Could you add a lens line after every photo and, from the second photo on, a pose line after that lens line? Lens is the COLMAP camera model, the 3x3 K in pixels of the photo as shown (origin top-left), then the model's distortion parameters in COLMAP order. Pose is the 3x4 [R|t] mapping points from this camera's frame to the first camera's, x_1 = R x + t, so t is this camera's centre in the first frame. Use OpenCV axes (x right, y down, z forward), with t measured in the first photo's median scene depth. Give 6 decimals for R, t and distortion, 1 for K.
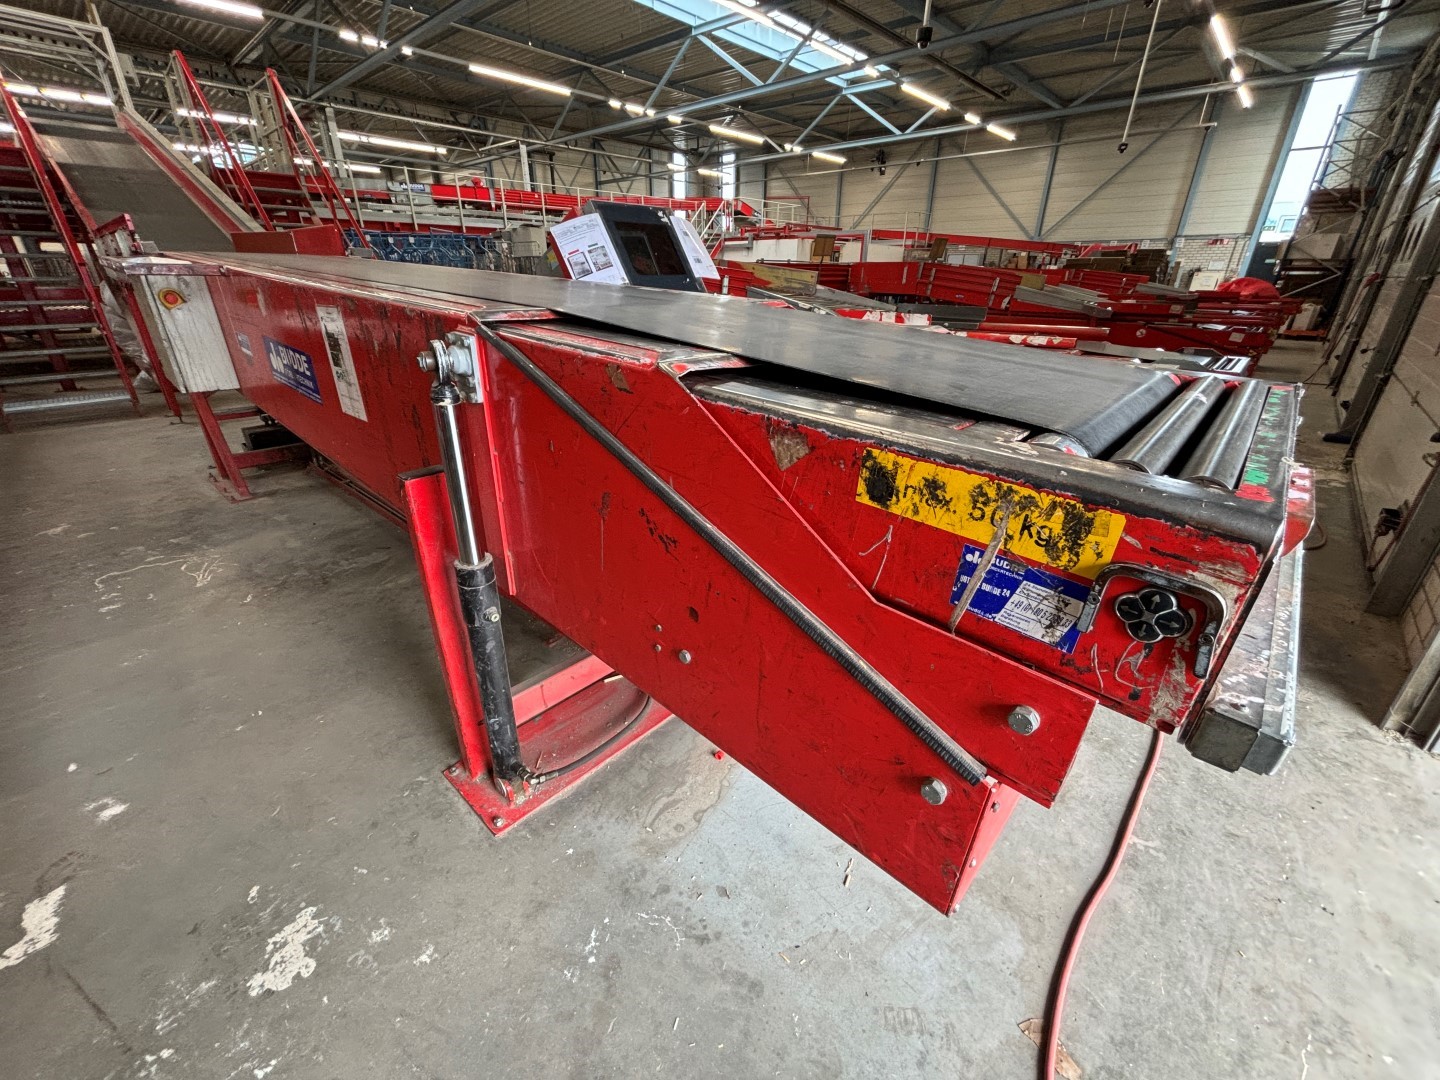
lens RADIAL K [[582.3, 0, 720.0], [0, 582.3, 540.0], [0, 0, 1]] dist [-0.006512, 0.003119]
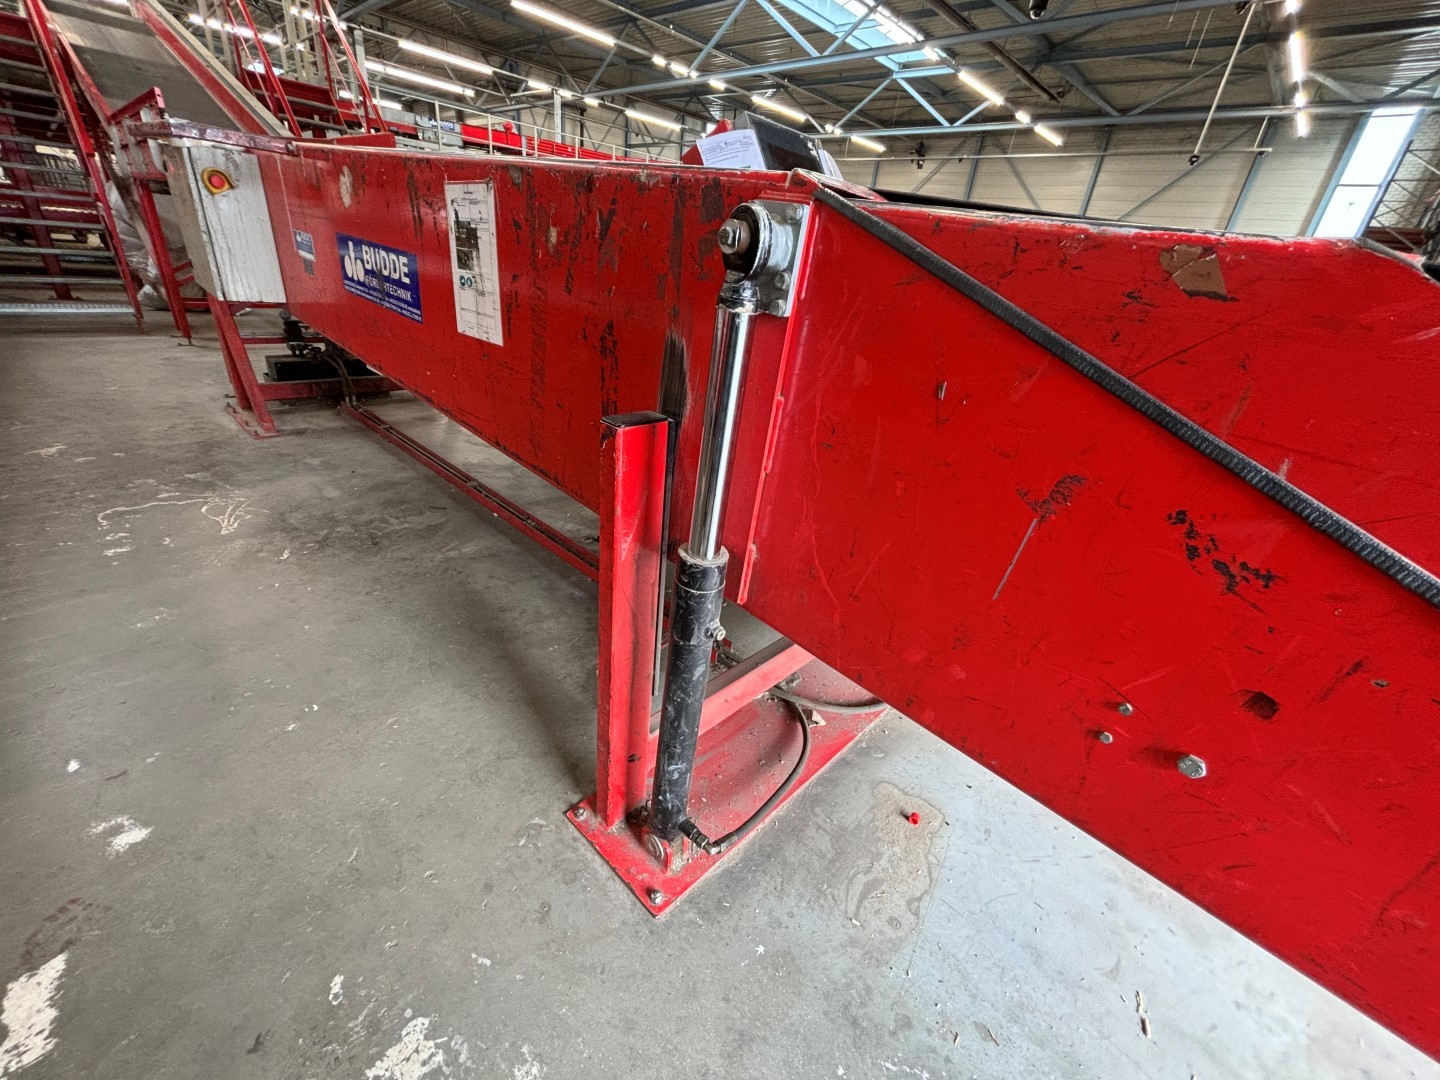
lens RADIAL K [[582.3, 0, 720.0], [0, 582.3, 540.0], [0, 0, 1]] dist [-0.006512, 0.003119]
pose [[0.995462, 0.092612, 0.021894, -0.156005], [-0.093157, 0.995329, 0.025332, 0.000505], [-0.019446, -0.027257, 0.999439, 0.114572]]
